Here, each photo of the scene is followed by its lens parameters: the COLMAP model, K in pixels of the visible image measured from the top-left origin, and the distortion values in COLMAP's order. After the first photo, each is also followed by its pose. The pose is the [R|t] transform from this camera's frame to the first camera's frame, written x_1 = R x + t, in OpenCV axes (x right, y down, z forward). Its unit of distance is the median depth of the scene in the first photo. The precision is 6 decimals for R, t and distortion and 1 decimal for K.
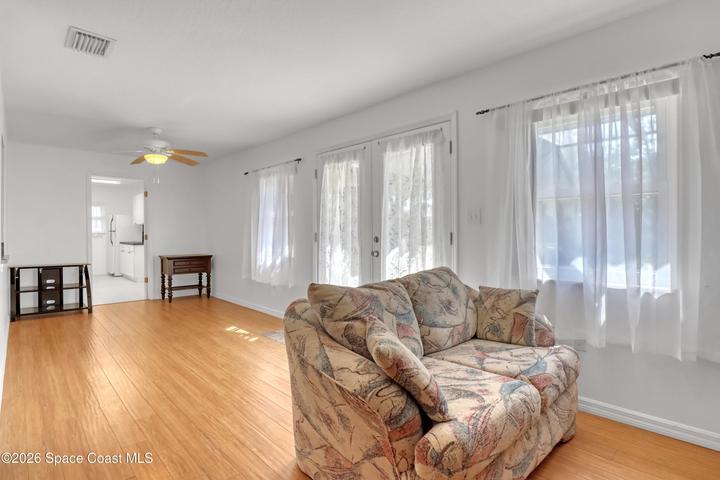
lens RADIAL K [[372.2, 0, 361.6], [0, 372.2, 233.1], [0, 0, 1]] dist [-0.032776, 0.001385]
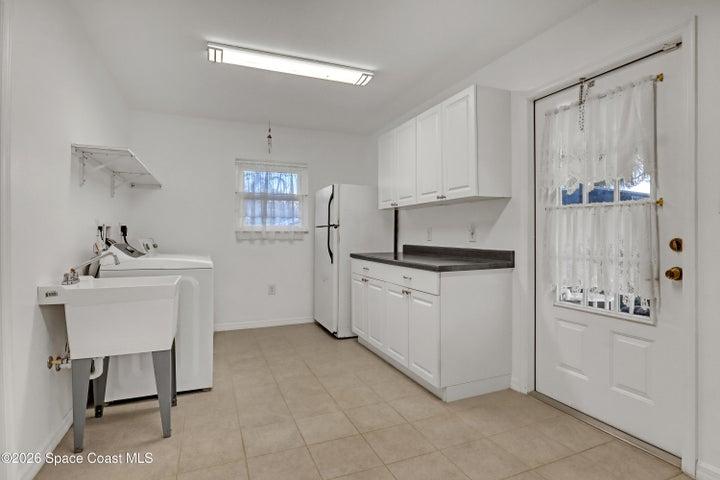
lens RADIAL K [[372.2, 0, 361.6], [0, 372.2, 233.1], [0, 0, 1]] dist [-0.032776, 0.001385]
pose [[0.935070, 0.005294, -0.354424, -0.500961], [-0.008009, 0.999949, -0.006196, 0.004924], [0.354373, 0.008632, 0.935064, 0.624778]]
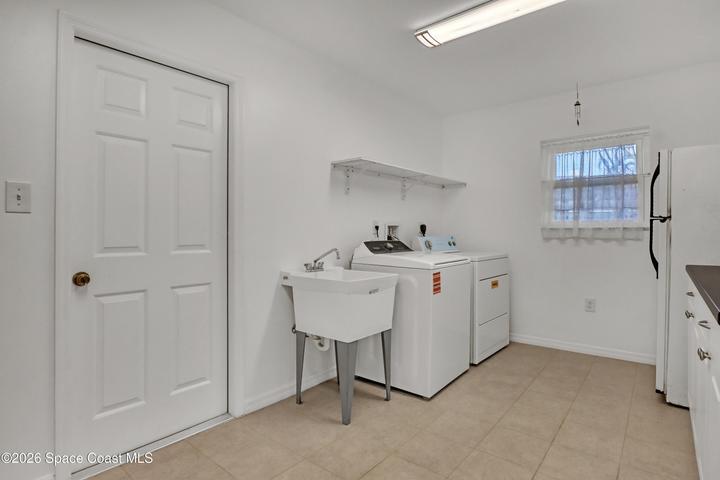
lens RADIAL K [[371.3, 0, 359.9], [0, 371.3, 227.2], [0, 0, 1]] dist [-0.035338, 0.000259]
pose [[0.121094, -0.004090, -0.992633, -0.454512], [-0.003589, 0.999983, -0.004558, 0.002418], [0.992635, 0.004114, 0.121078, 0.764168]]
